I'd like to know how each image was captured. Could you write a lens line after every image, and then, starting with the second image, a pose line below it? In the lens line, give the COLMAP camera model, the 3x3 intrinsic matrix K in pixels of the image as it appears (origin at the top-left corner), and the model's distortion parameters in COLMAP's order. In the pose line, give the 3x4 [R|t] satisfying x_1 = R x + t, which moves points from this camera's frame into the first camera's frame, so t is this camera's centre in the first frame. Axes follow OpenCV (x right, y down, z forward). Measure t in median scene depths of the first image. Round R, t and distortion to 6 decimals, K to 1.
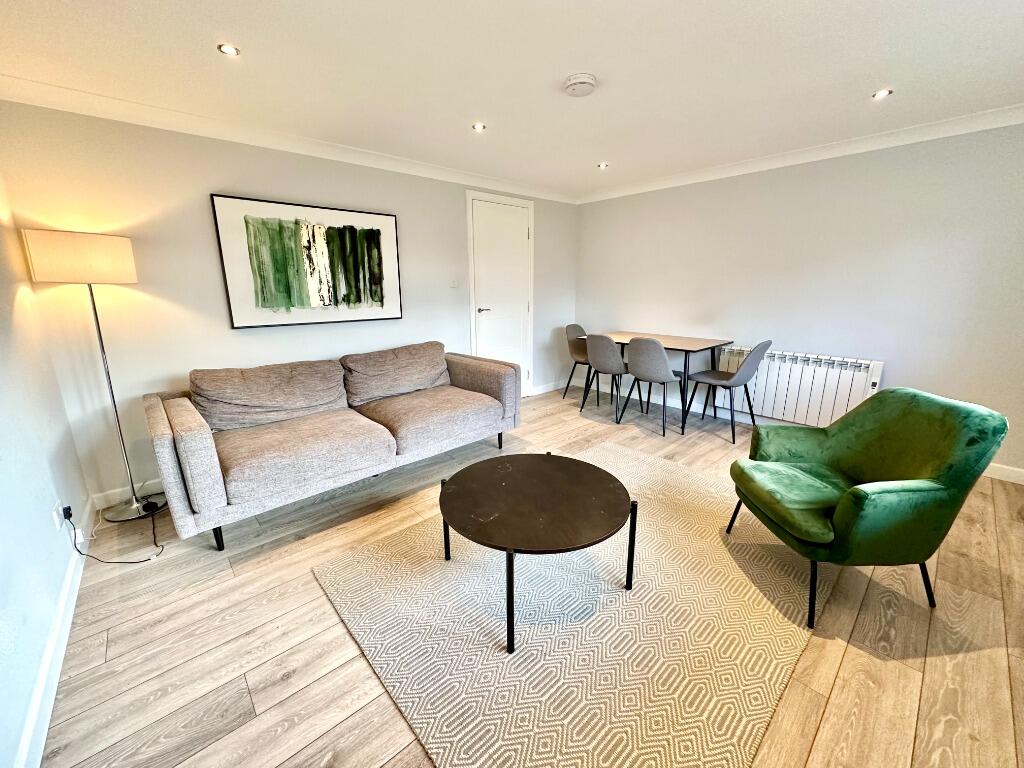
lens RADIAL K [[409.7, 0, 508.1], [0, 409.7, 378.3], [0, 0, 1]] dist [0.002534, 0.000450]
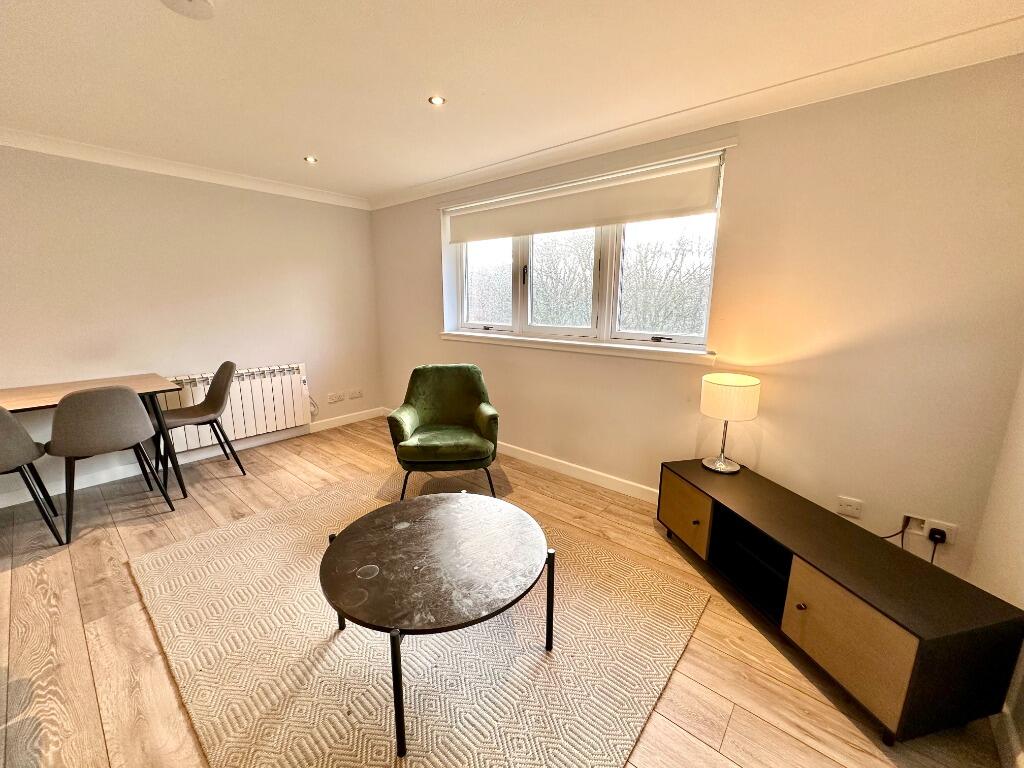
lens RADIAL K [[409.7, 0, 515.7], [0, 409.7, 377.8], [0, 0, 1]] dist [0.002534, 0.000450]
pose [[-0.137376, -0.183848, 0.973308, -0.394069], [0.224387, 0.951303, 0.211362, -0.107731], [-0.964769, 0.247434, -0.089433, 0.448139]]
